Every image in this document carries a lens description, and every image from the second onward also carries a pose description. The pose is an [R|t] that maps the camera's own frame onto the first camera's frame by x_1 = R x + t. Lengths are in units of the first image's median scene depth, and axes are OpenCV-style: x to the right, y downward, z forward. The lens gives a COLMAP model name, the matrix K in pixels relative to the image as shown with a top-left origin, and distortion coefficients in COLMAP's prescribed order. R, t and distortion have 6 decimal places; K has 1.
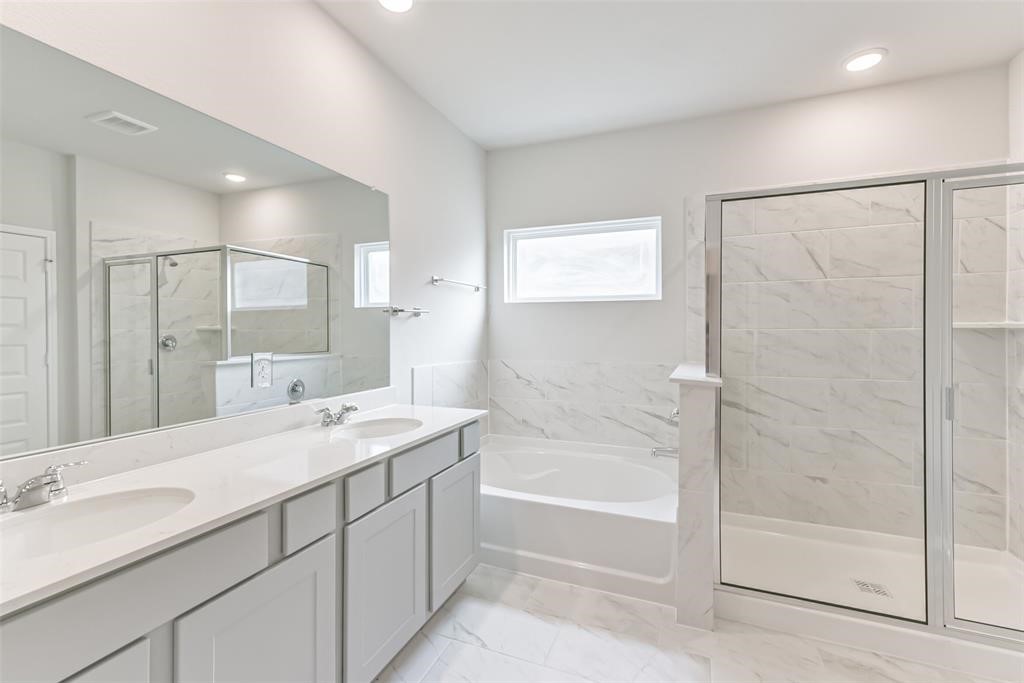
lens RADIAL K [[445.0, 0, 513.1], [0, 445.0, 334.6], [0, 0, 1]] dist [0.014789, -0.000312]
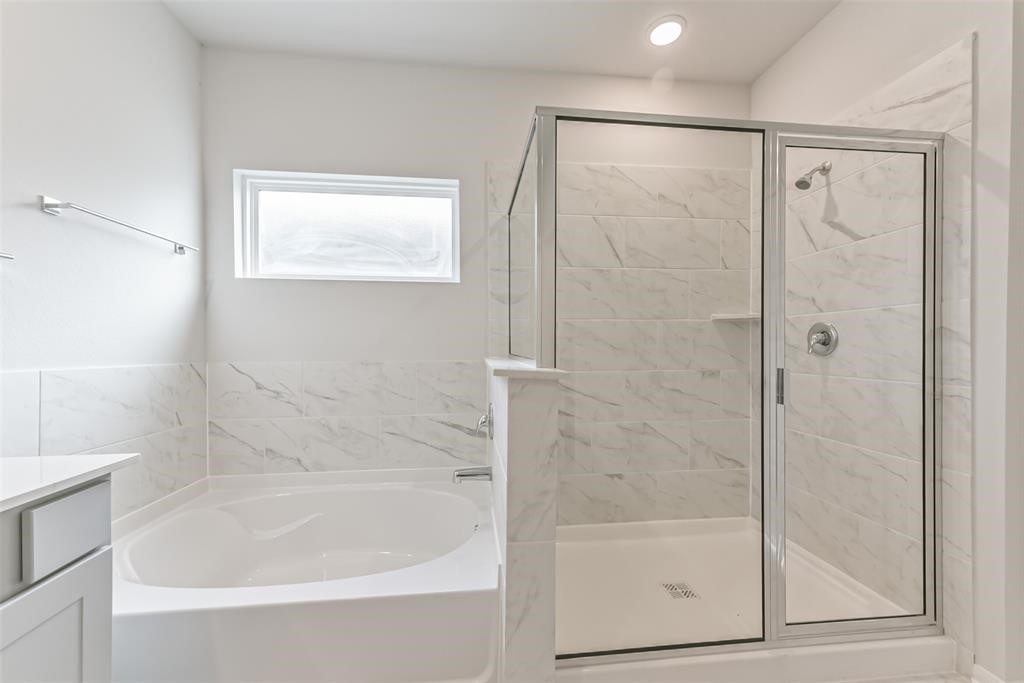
lens RADIAL K [[405.1, 0, 513.2], [0, 405.1, 347.1], [0, 0, 1]] dist [0.009825, 0.000364]
pose [[0.878222, -0.002027, 0.478250, 0.069207], [0.003216, 0.999993, -0.001666, 0.045123], [-0.478243, 0.003001, 0.878222, 0.328319]]
